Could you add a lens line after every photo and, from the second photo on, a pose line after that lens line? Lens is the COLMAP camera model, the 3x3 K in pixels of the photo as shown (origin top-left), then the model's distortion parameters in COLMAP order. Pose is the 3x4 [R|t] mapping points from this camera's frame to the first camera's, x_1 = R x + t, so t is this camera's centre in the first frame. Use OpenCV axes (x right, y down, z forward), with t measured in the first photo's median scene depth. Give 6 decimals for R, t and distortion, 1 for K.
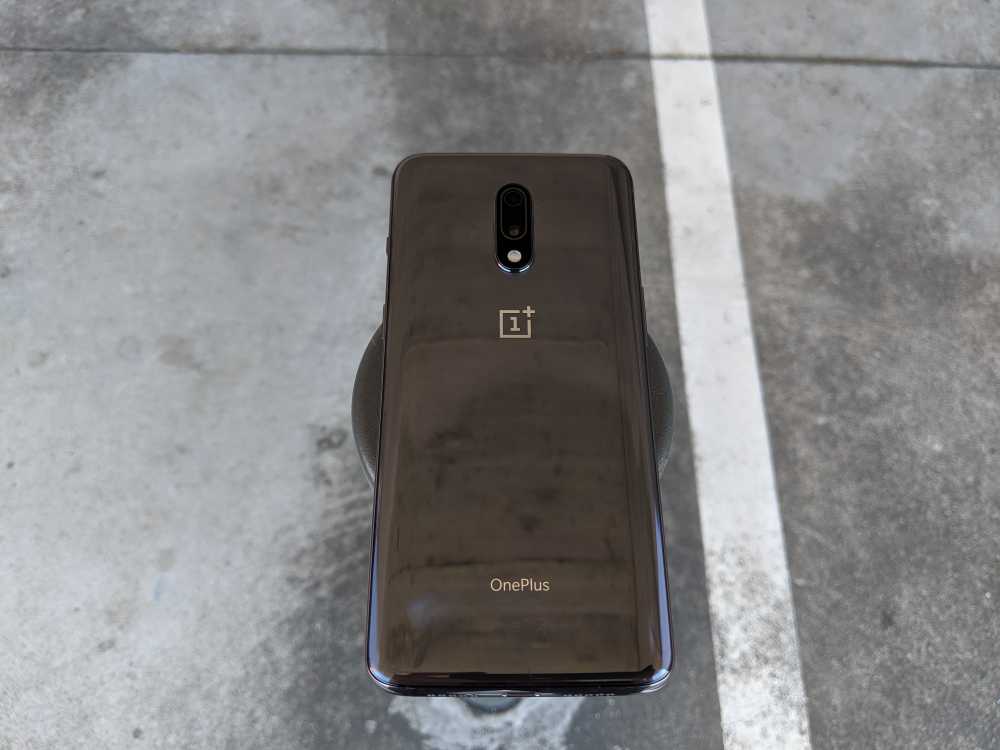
lens RADIAL K [[795.2, 0, 503.7], [0, 795.2, 390.1], [0, 0, 1]] dist [0.000128, -0.067069]
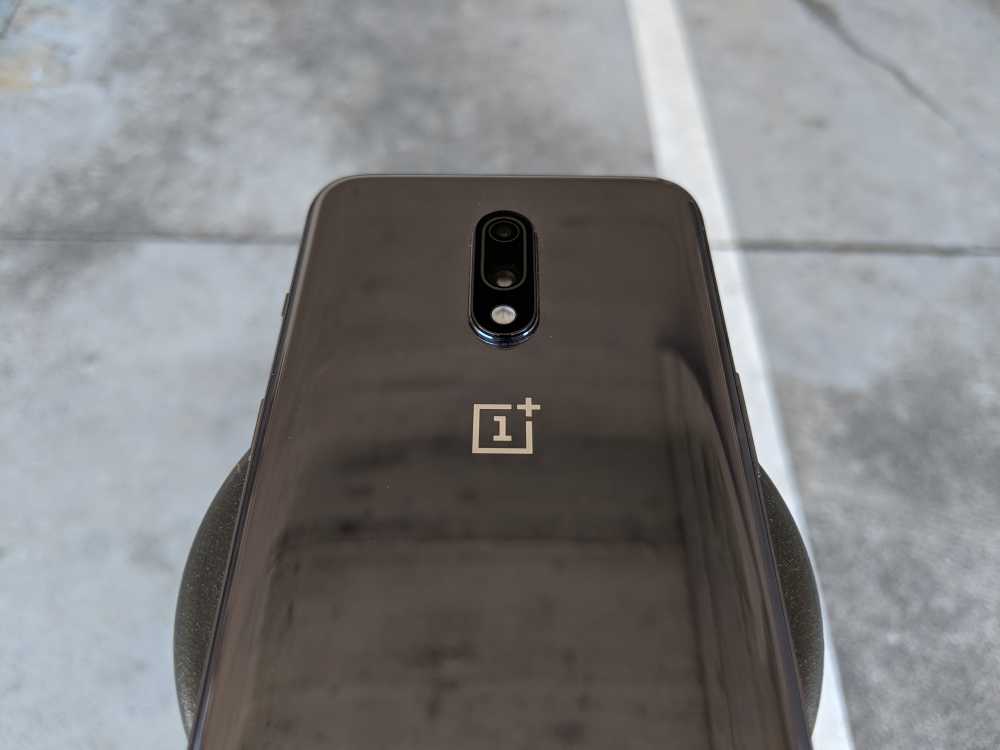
lens RADIAL K [[795.2, 0, 503.7], [0, 795.2, 390.1], [0, 0, 1]] dist [0.000128, -0.067069]
pose [[0.999648, 0.002152, -0.026456, 0.006488], [-0.009012, 0.965021, -0.262017, 0.006768], [0.024967, 0.262163, 0.964701, 0.108239]]
